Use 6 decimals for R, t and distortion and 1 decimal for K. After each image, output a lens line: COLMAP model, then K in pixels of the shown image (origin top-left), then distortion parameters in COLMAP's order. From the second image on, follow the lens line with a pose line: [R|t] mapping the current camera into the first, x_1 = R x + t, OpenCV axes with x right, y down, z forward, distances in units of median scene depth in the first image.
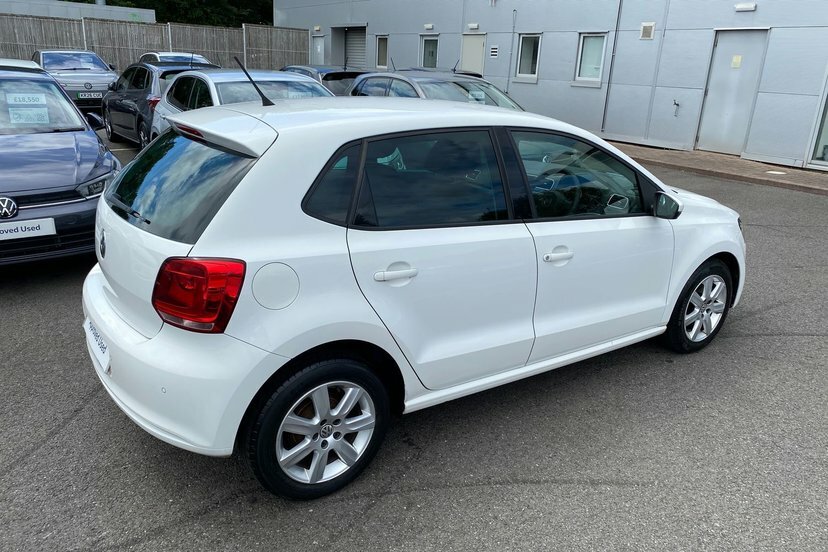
lens RADIAL K [[623.5, 0, 427.2], [0, 623.5, 276.1], [0, 0, 1]] dist [0.012554, -0.005387]
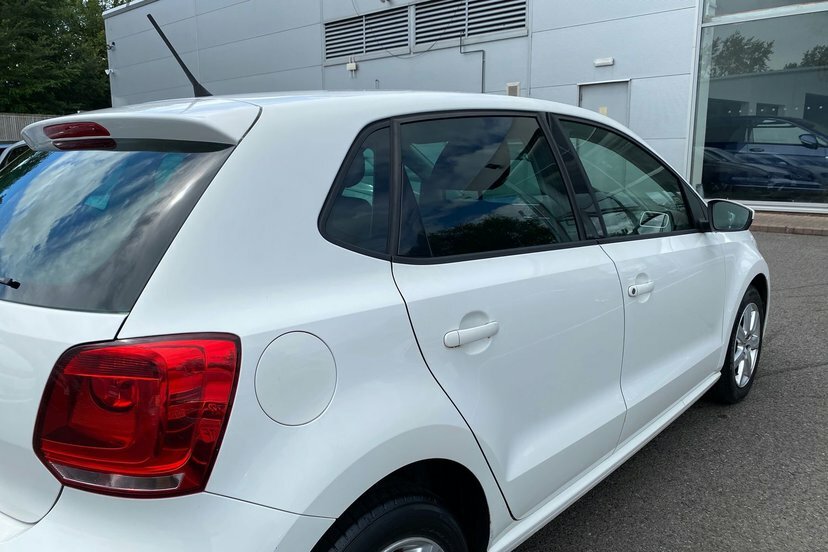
lens RADIAL K [[627.8, 0, 411.9], [0, 627.8, 271.7], [0, 0, 1]] dist [0.005840, -0.000435]
pose [[0.975301, -0.097716, 0.198091, -0.189053], [0.123000, 0.985171, -0.119617, 0.002708], [-0.183465, 0.141028, 0.972857, 0.363308]]
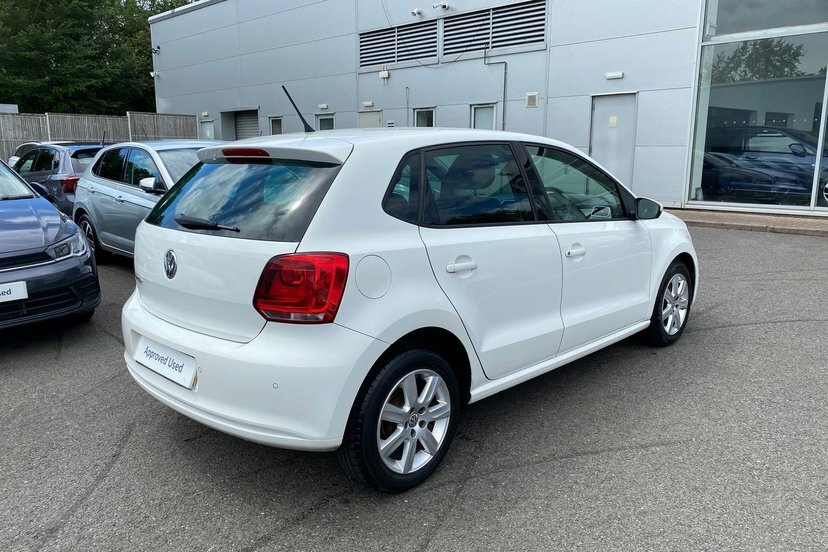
lens RADIAL K [[623.5, 0, 427.2], [0, 623.5, 276.1], [0, 0, 1]] dist [0.012554, -0.005387]
pose [[0.980068, -0.084110, 0.179979, -0.266653], [0.105735, 0.987823, -0.114134, 0.114146], [-0.168188, 0.130889, 0.977027, -0.049492]]
